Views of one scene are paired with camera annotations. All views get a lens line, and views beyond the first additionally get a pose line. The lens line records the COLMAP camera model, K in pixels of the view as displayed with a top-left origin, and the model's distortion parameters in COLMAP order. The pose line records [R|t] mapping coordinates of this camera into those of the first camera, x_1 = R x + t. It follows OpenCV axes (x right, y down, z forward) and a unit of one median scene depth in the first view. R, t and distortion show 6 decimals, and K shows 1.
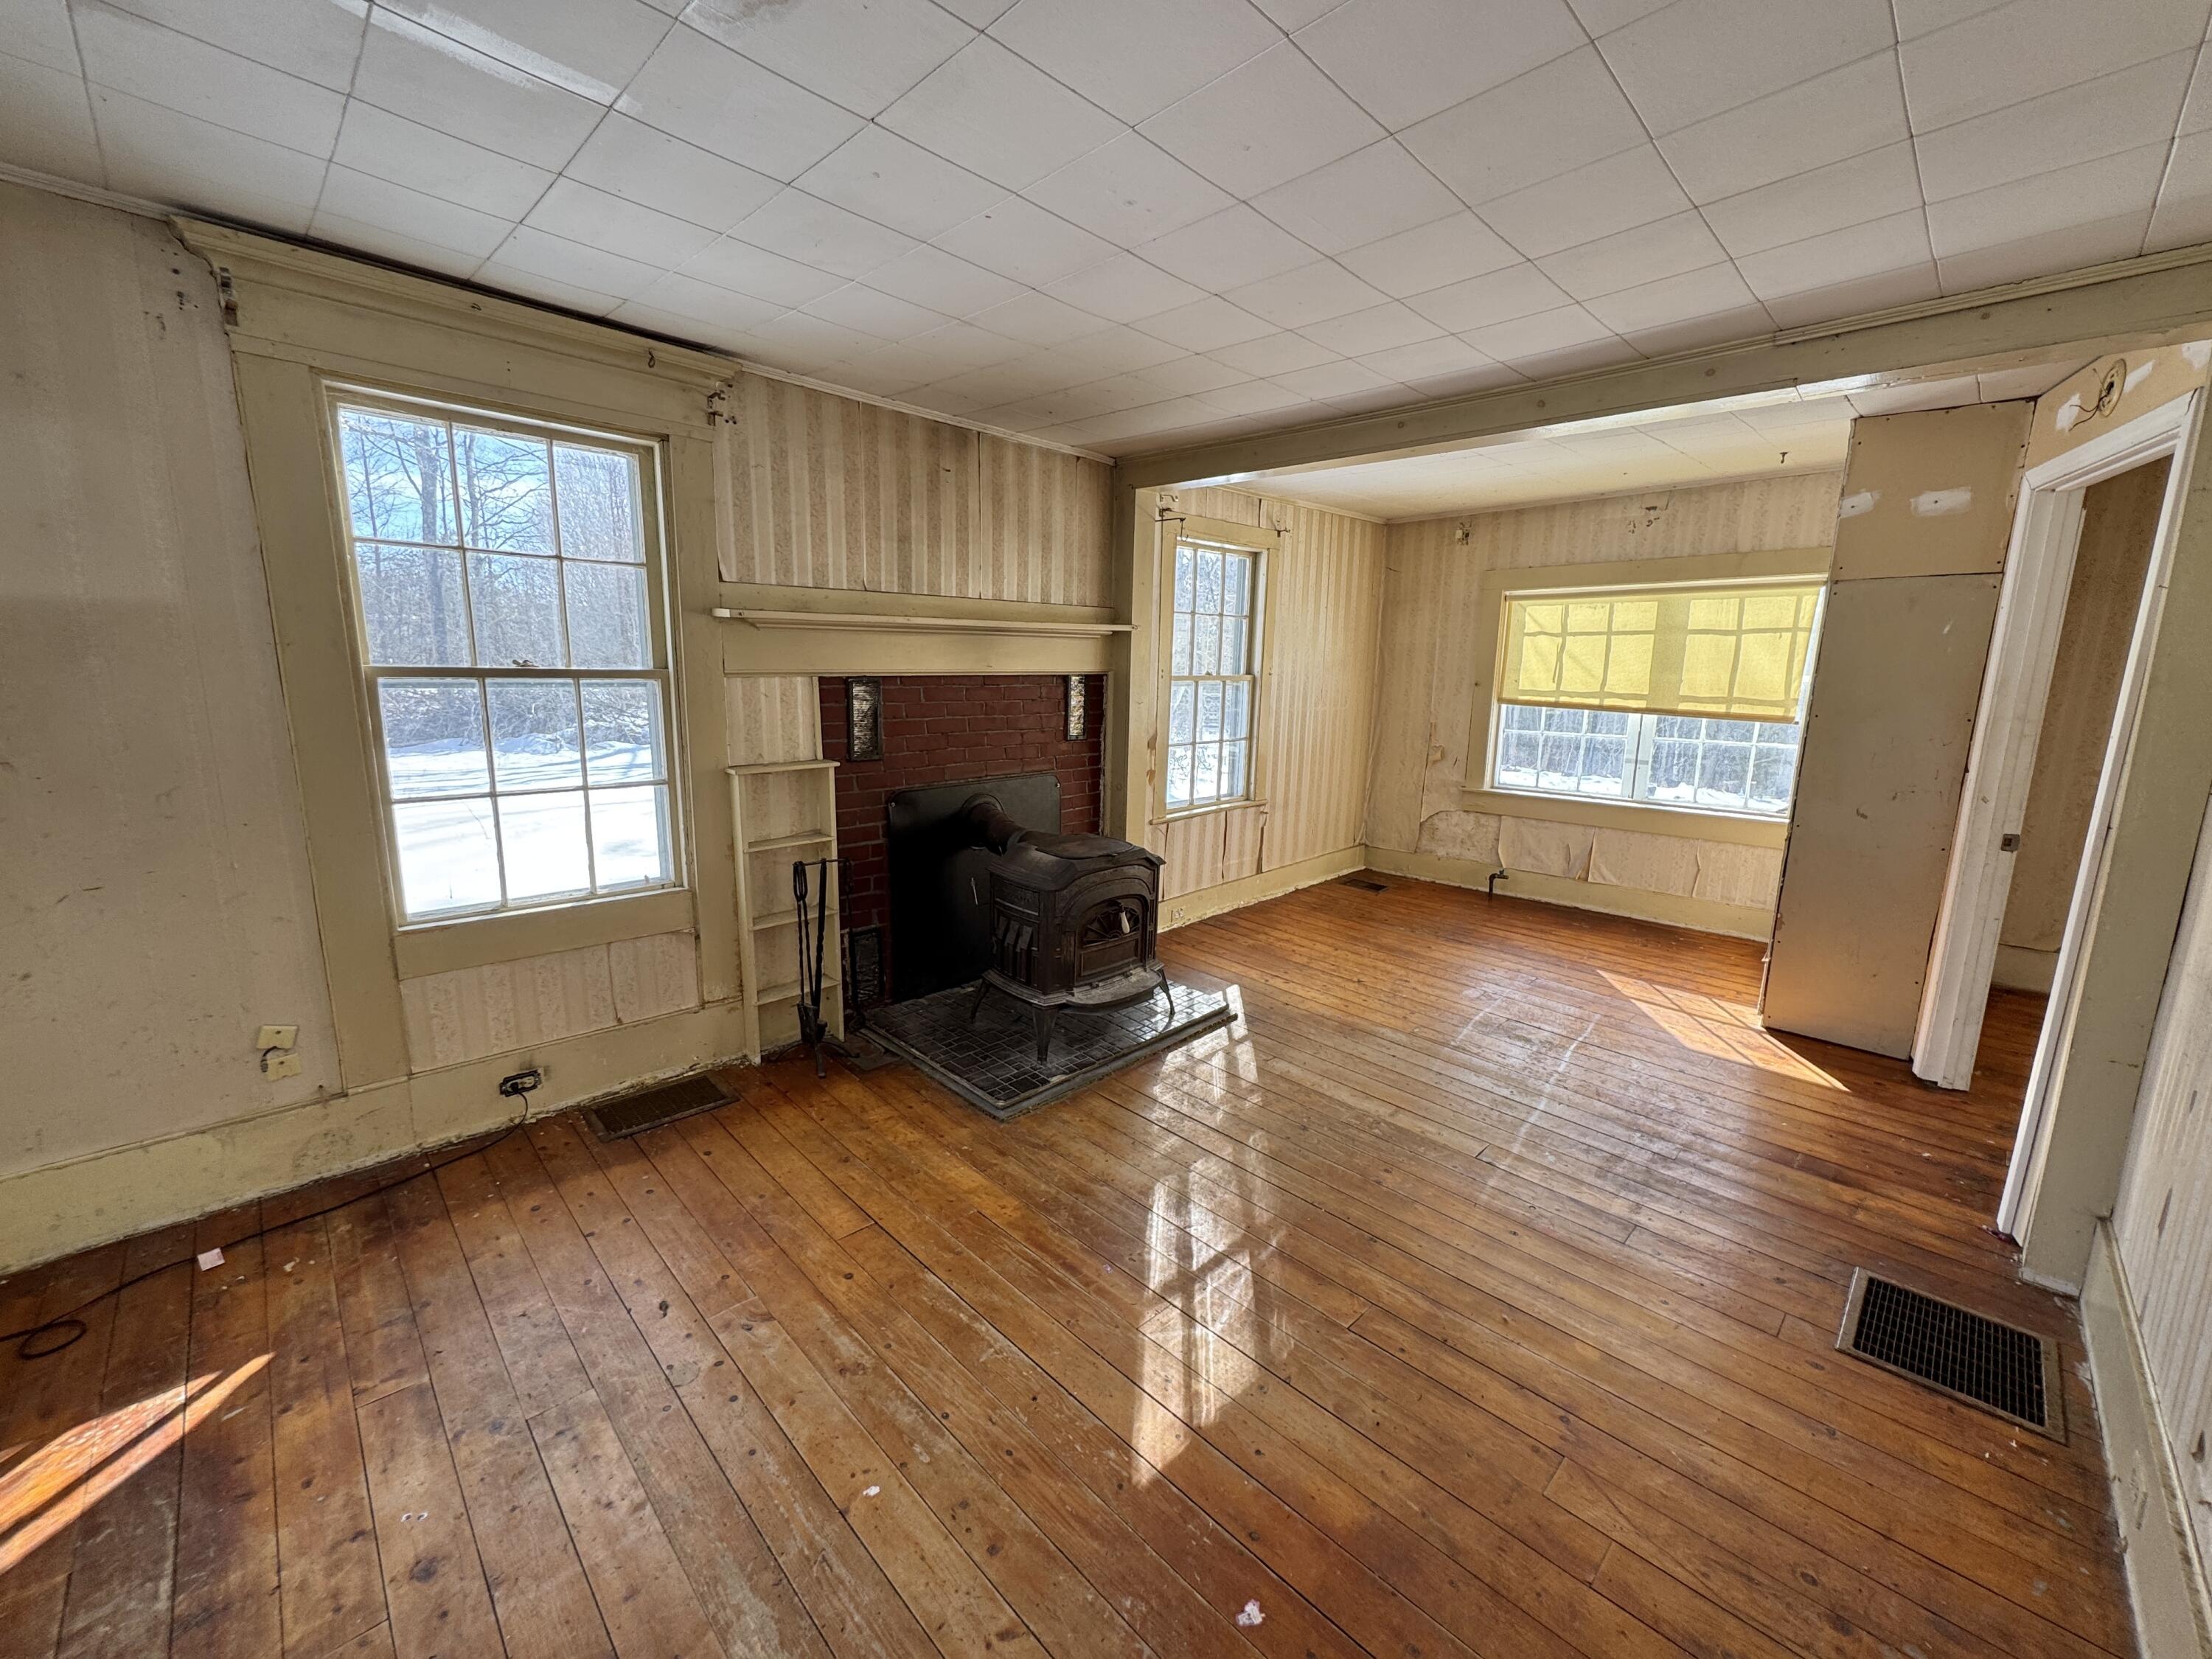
lens RADIAL K [[878.8, 0, 1109.2], [0, 878.8, 828.2], [0, 0, 1]] dist [-0.011284, 0.000103]
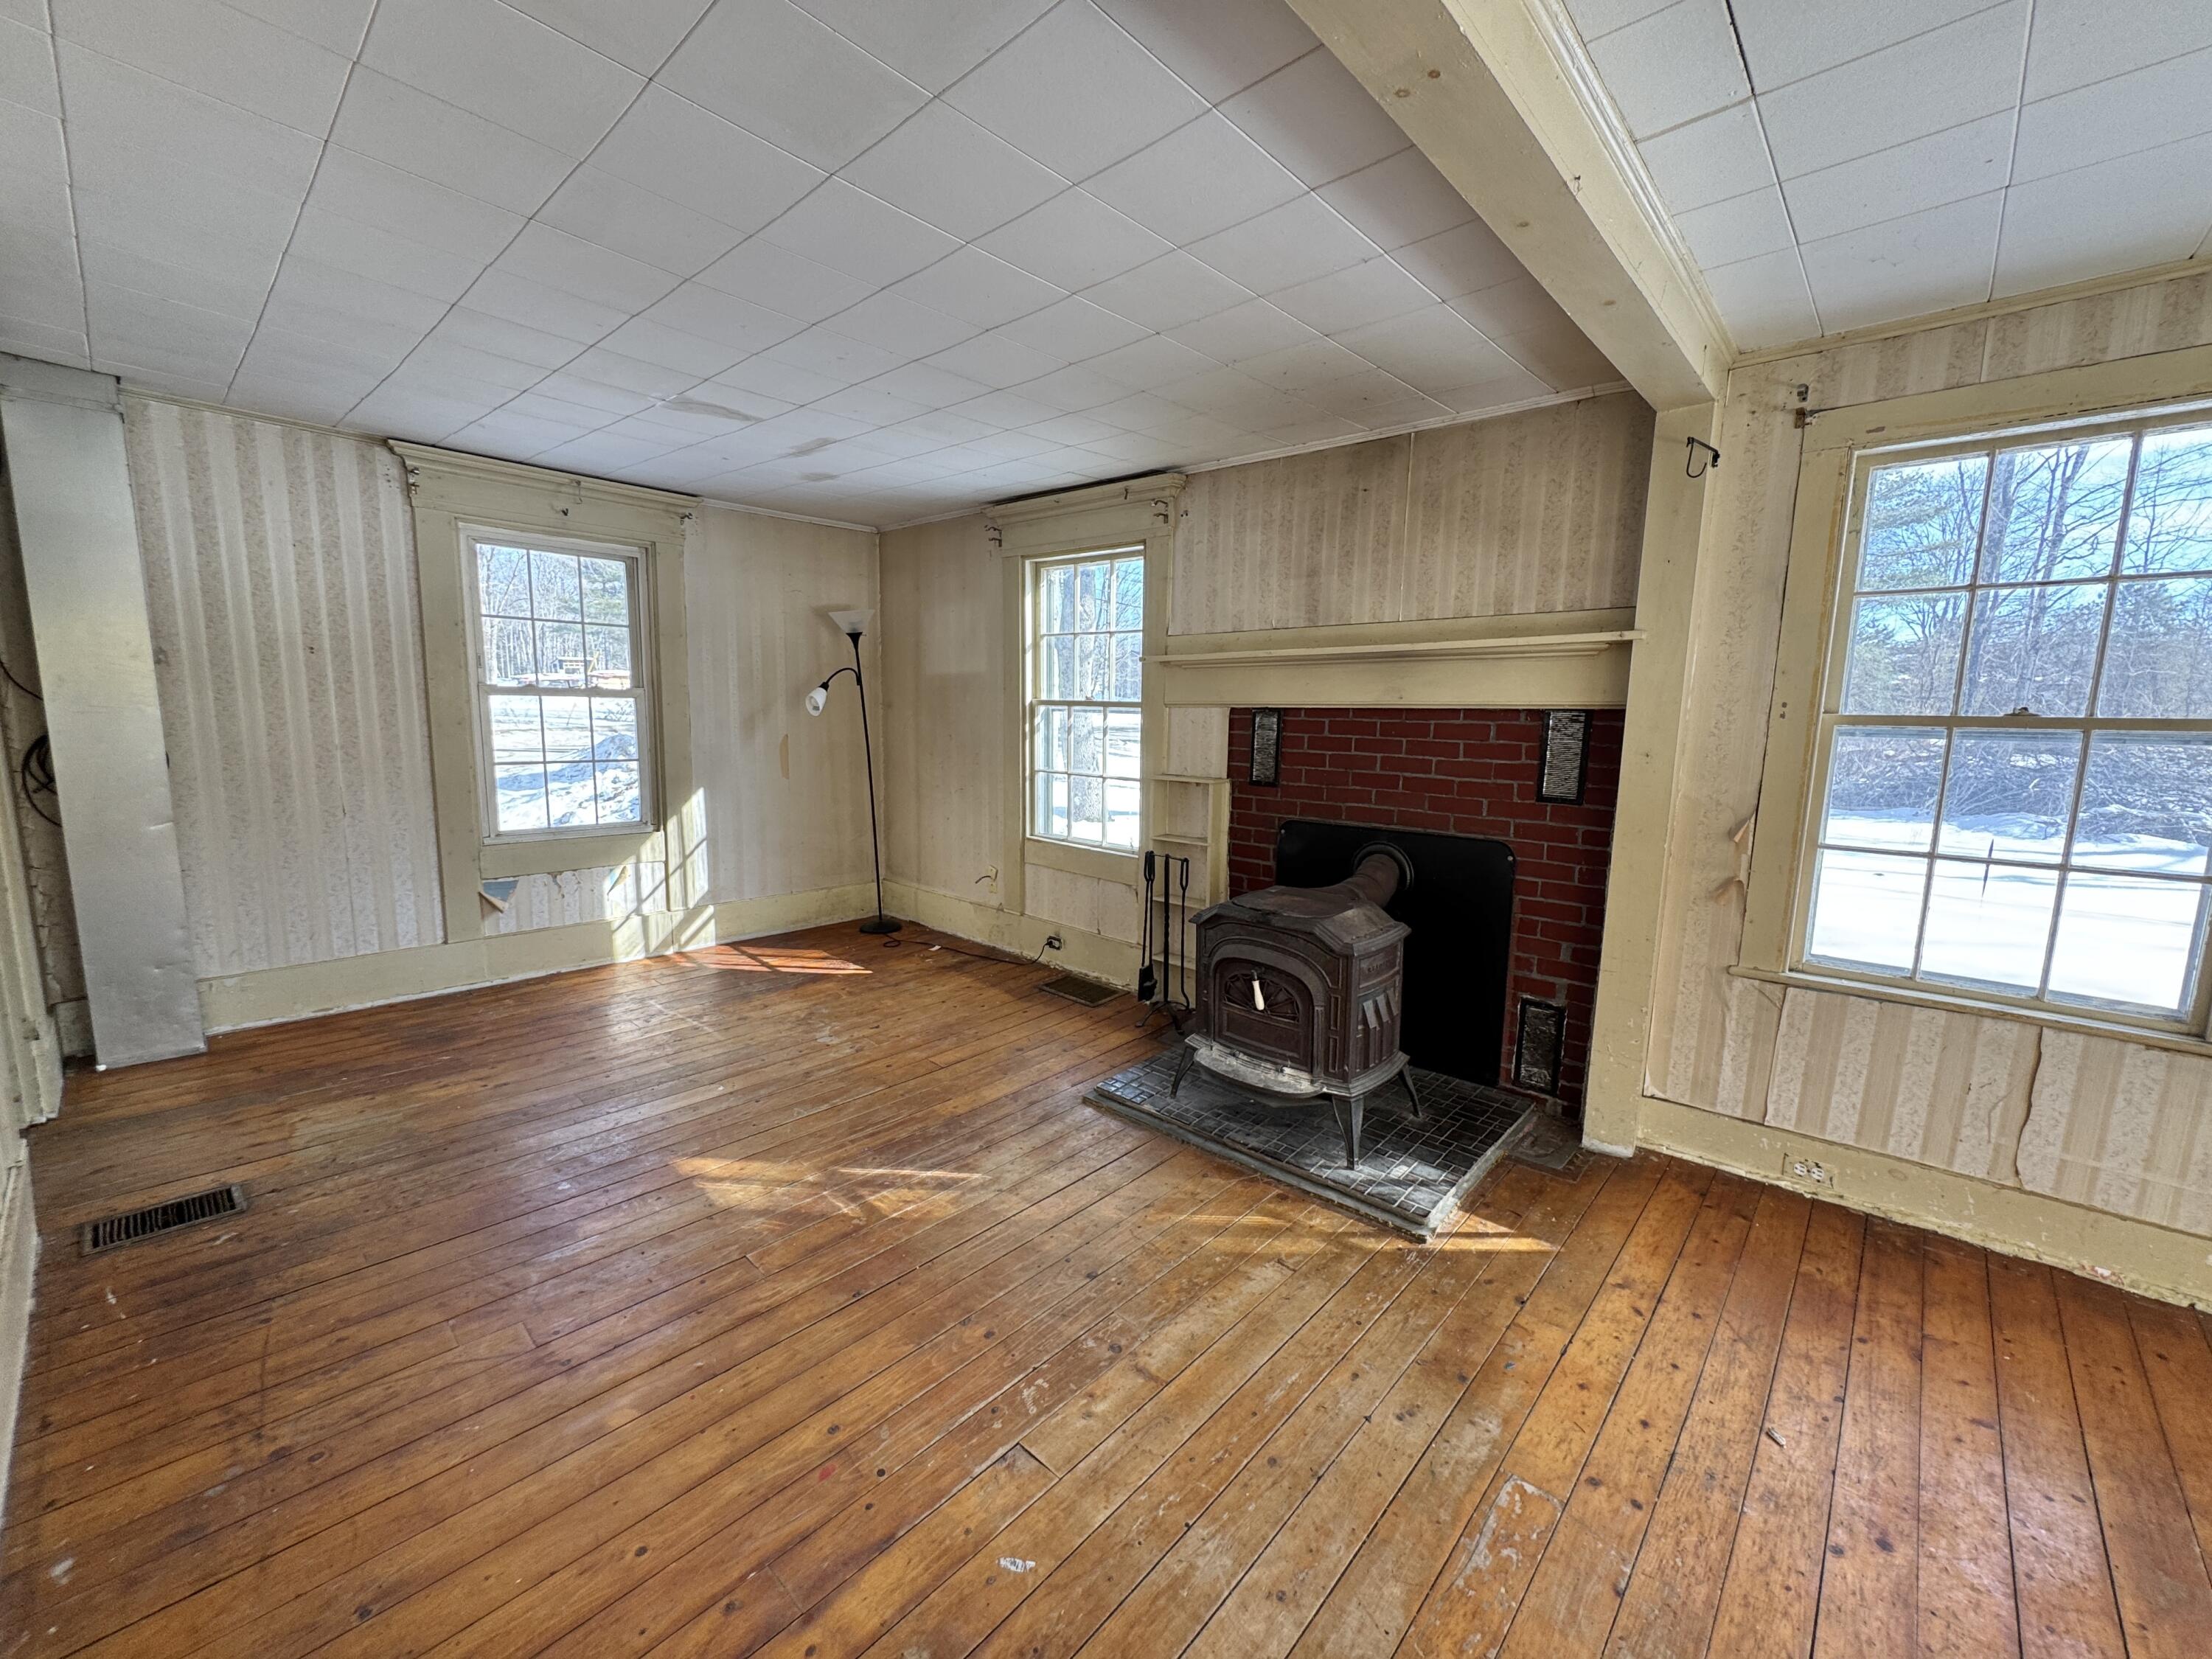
lens RADIAL K [[878.8, 0, 1109.2], [0, 878.8, 828.2], [0, 0, 1]] dist [-0.011284, 0.000103]
pose [[0.044014, 0.122927, -0.991439, 0.917536], [-0.198072, 0.973774, 0.111943, -0.126814], [0.979199, 0.191449, 0.067208, 0.872358]]
